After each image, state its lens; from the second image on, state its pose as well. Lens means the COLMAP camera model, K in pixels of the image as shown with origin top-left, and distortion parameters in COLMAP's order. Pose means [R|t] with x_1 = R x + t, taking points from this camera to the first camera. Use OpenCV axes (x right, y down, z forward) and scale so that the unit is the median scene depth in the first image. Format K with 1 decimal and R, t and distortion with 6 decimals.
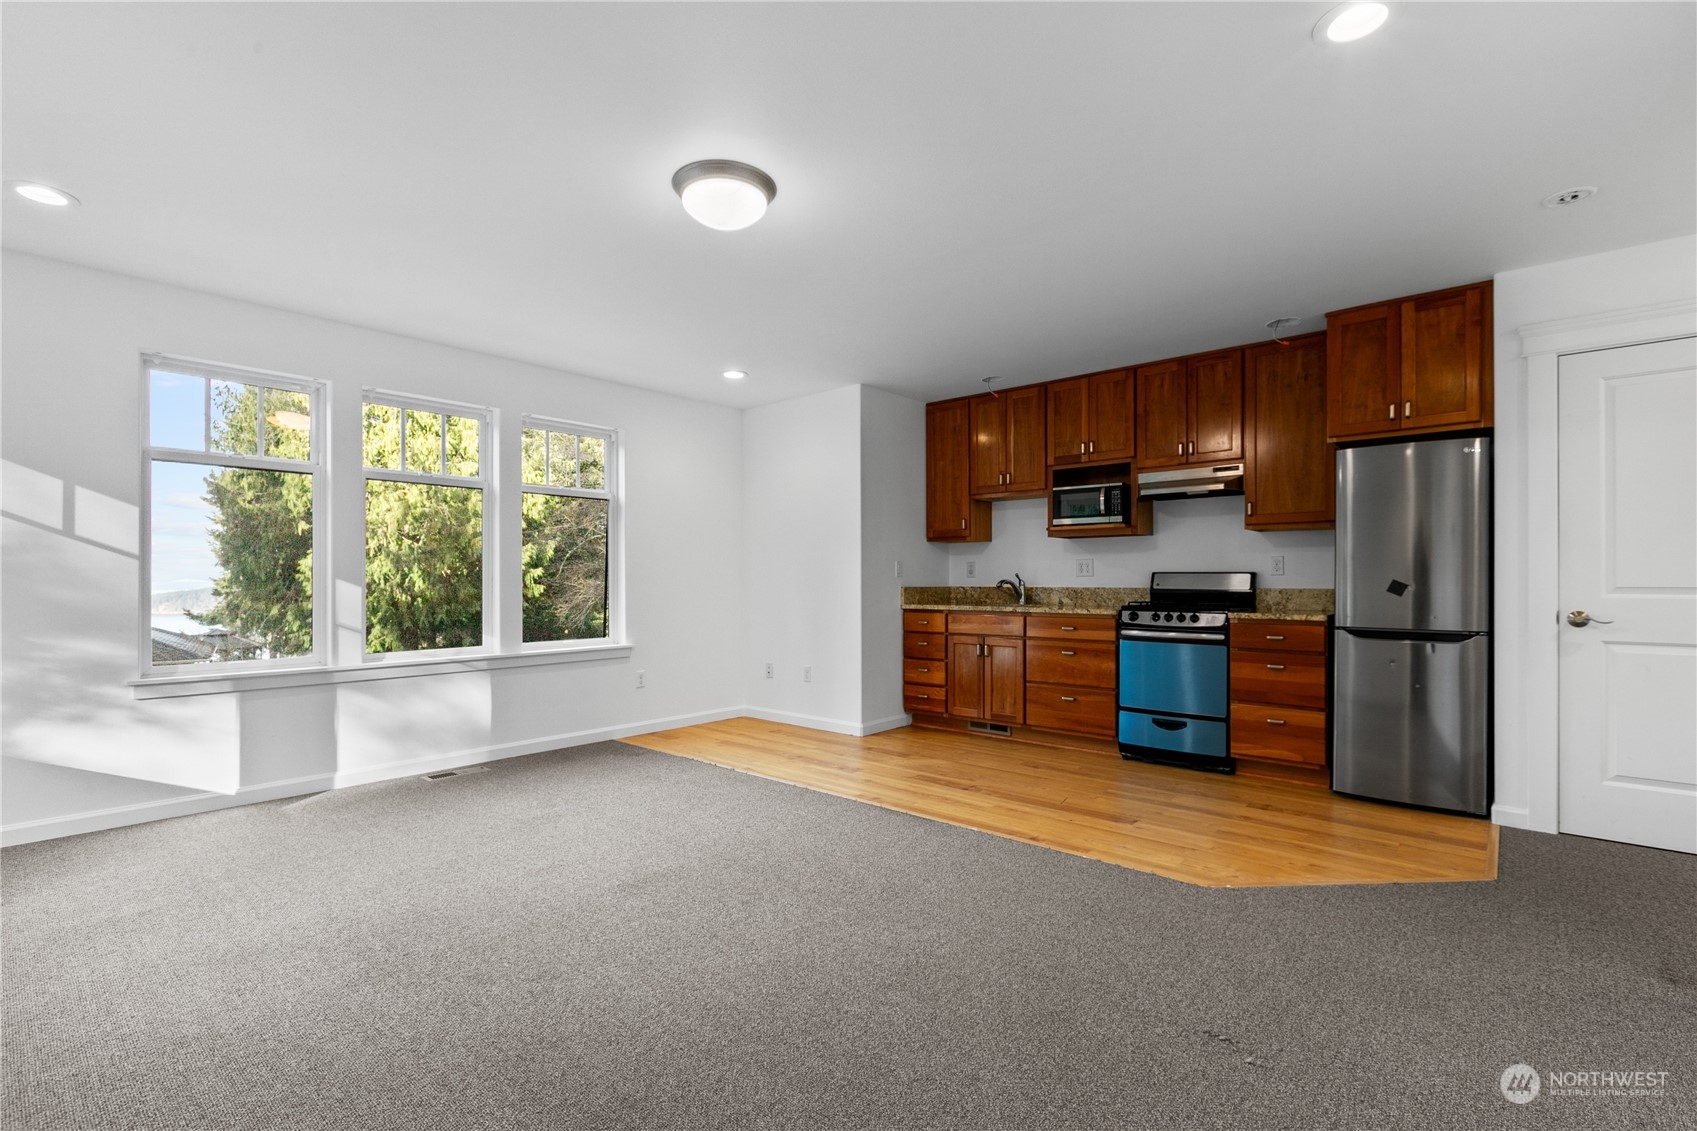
lens RADIAL K [[761.7, 0, 850.8], [0, 761.7, 567.8], [0, 0, 1]] dist [0.001324, -0.000227]
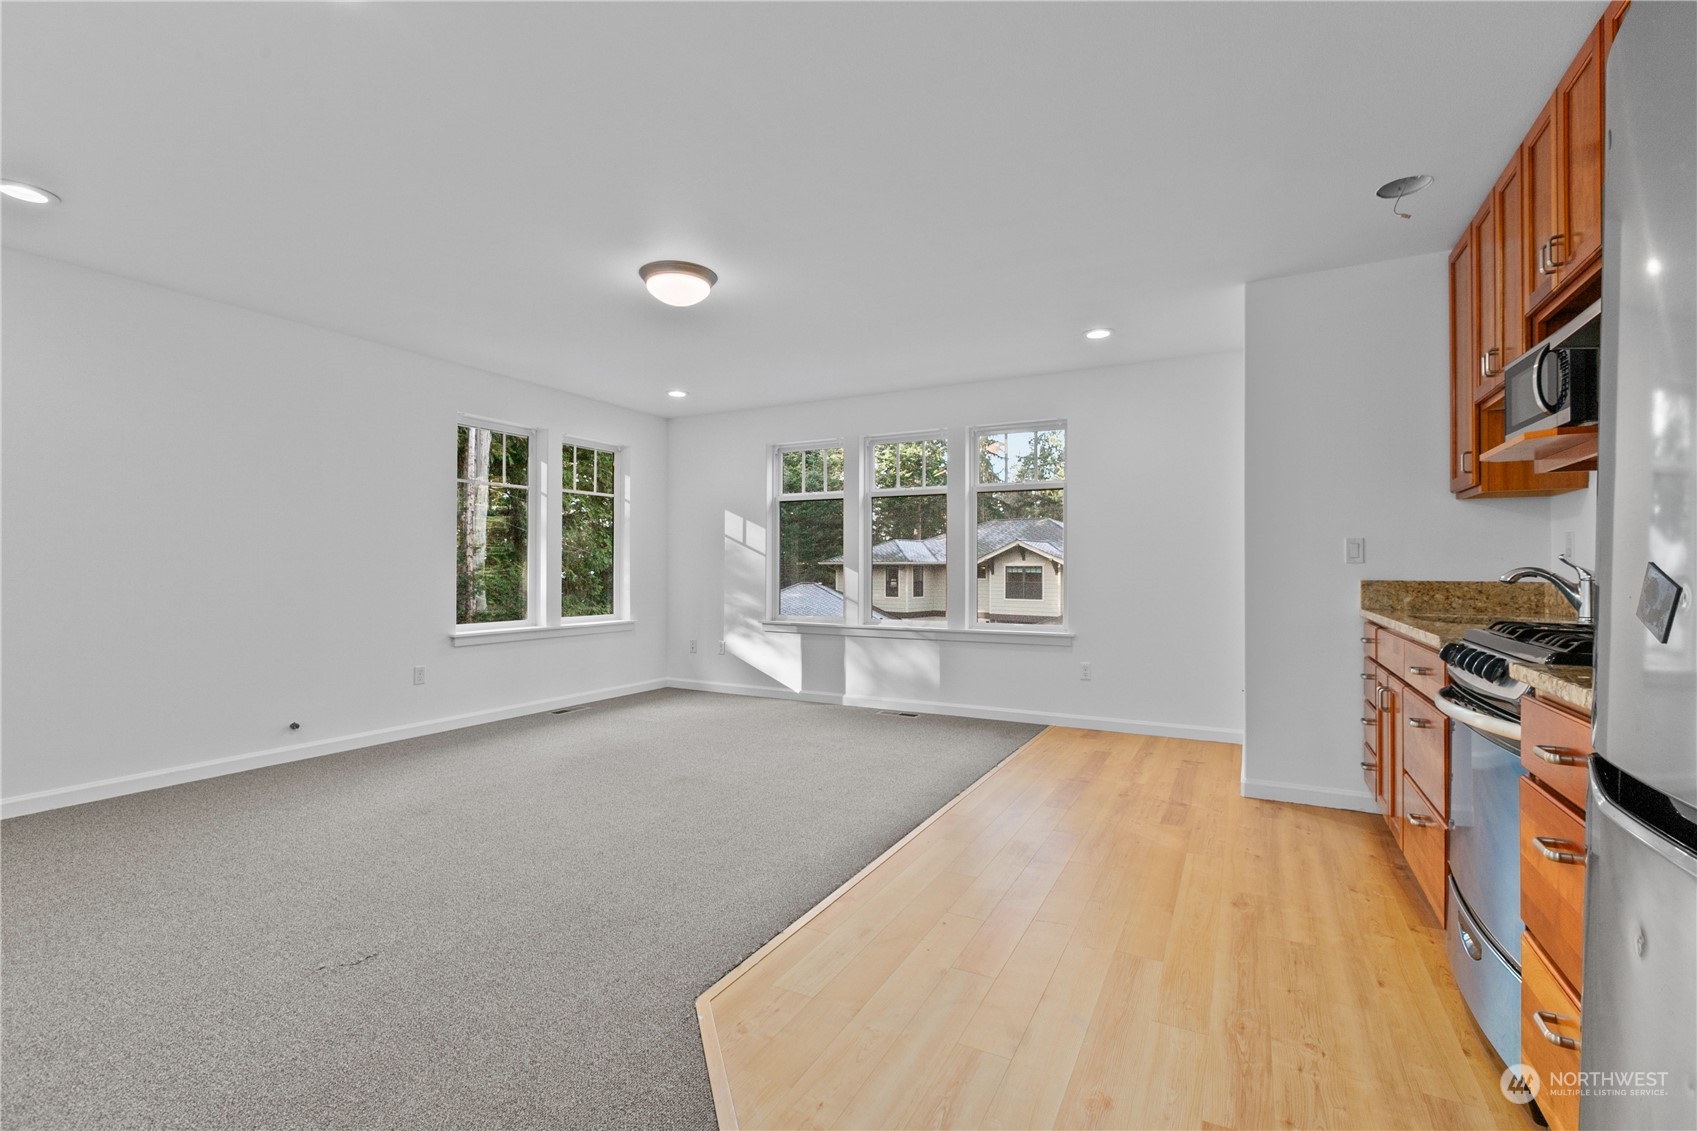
lens RADIAL K [[761.7, 0, 850.8], [0, 761.7, 567.8], [0, 0, 1]] dist [0.001324, -0.000227]
pose [[0.220322, 0.002165, -0.975425, 0.824096], [0.013772, 0.999891, 0.005330, 0.008299], [0.975330, -0.014608, 0.220269, 0.682714]]
